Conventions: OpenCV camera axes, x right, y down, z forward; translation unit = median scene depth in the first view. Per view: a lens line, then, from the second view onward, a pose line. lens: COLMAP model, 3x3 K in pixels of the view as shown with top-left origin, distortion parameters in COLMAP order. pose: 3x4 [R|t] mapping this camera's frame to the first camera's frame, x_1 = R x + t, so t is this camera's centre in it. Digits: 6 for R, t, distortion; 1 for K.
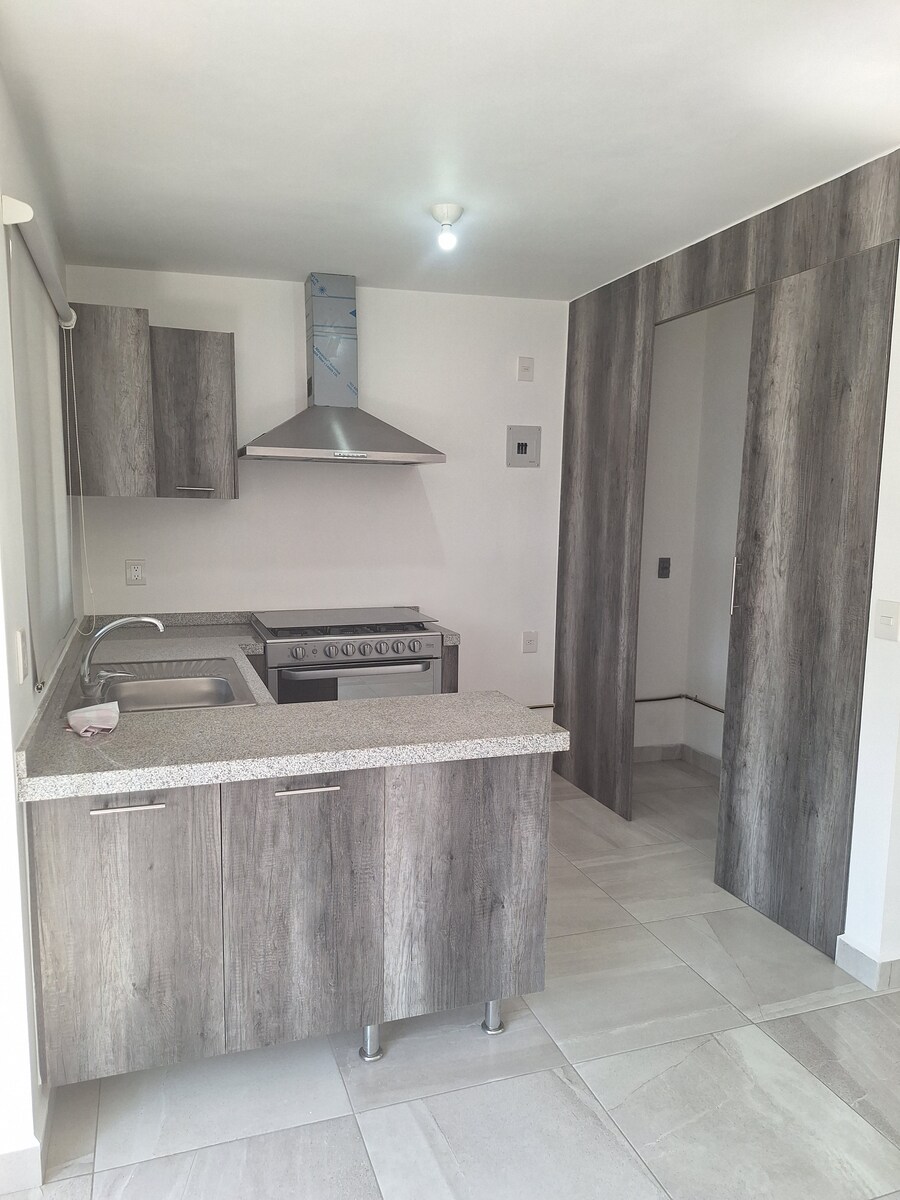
lens RADIAL K [[855.6, 0, 449.7], [0, 855.6, 610.1], [0, 0, 1]] dist [0.059959, -0.017320]
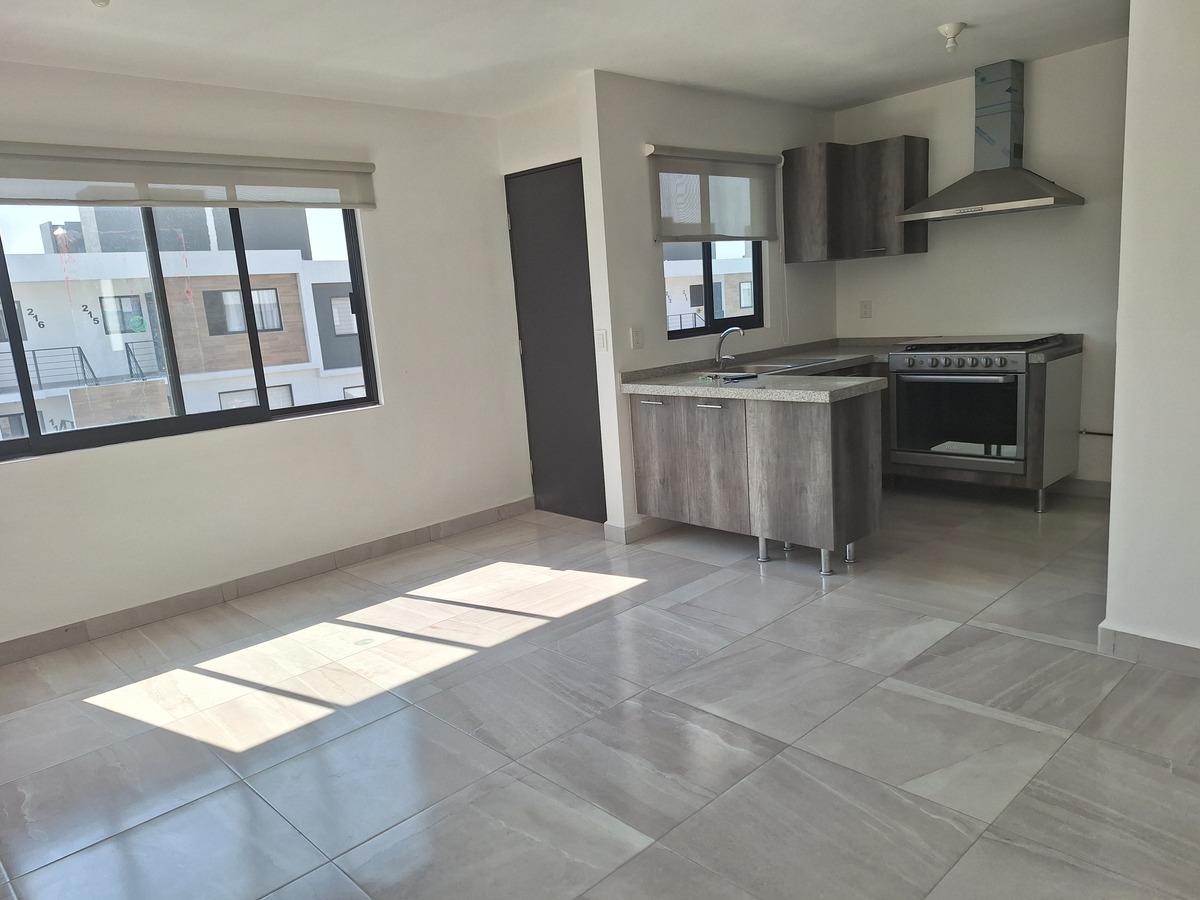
lens RADIAL K [[855.6, 0, 625.5], [0, 855.6, 445.3], [0, 0, 1]] dist [0.059959, -0.017320]
pose [[0.429459, 0.117409, -0.895422, 1.478559], [-0.038824, 0.992997, 0.111582, 0.075439], [0.902251, -0.013156, 0.431010, -0.069163]]
